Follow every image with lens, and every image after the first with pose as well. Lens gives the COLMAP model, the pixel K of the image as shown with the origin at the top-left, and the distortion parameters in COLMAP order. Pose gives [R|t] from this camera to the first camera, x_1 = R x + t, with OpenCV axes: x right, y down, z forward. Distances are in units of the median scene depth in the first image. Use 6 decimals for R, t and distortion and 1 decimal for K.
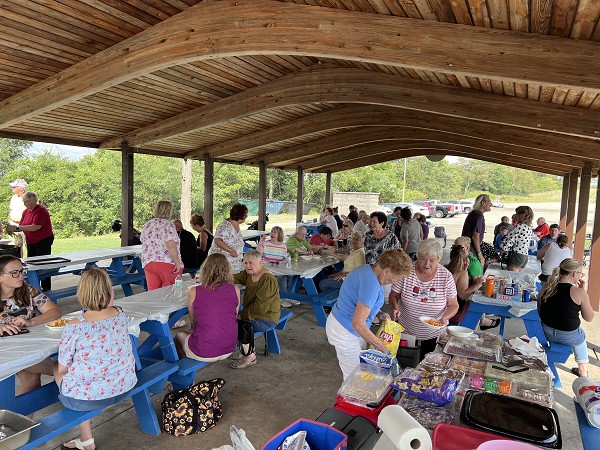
lens RADIAL K [[457.1, 0, 300.0], [0, 457.1, 225.0], [0, 0, 1]] dist [0.060146, -0.067069]
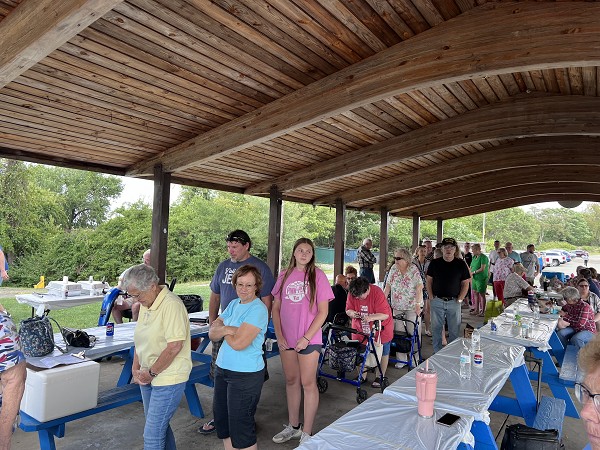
lens RADIAL K [[457.1, 0, 300.0], [0, 457.1, 225.0], [0, 0, 1]] dist [0.060146, -0.067069]
pose [[0.991874, 0.002470, -0.127199, -0.325627], [-0.015913, 0.994369, -0.104776, -0.007587], [0.126224, 0.105948, 0.986328, 0.144692]]
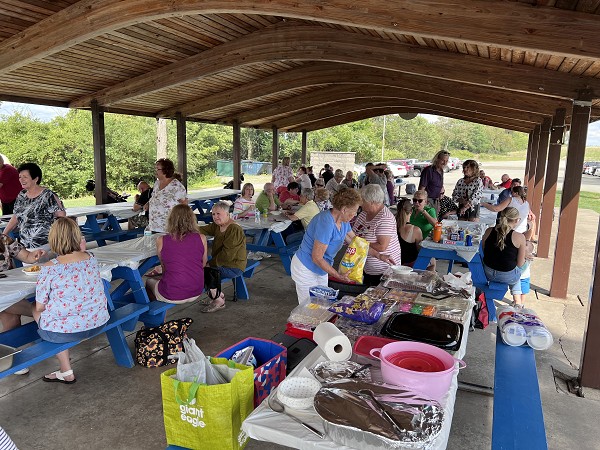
lens RADIAL K [[457.9, 0, 300.3], [0, 457.9, 220.7], [0, 0, 1]] dist [0.048354, -0.054111]
pose [[0.999072, -0.015877, 0.040049, 0.036200], [0.012844, 0.997109, 0.074886, 0.015686], [-0.041123, -0.074303, 0.996388, -0.060156]]
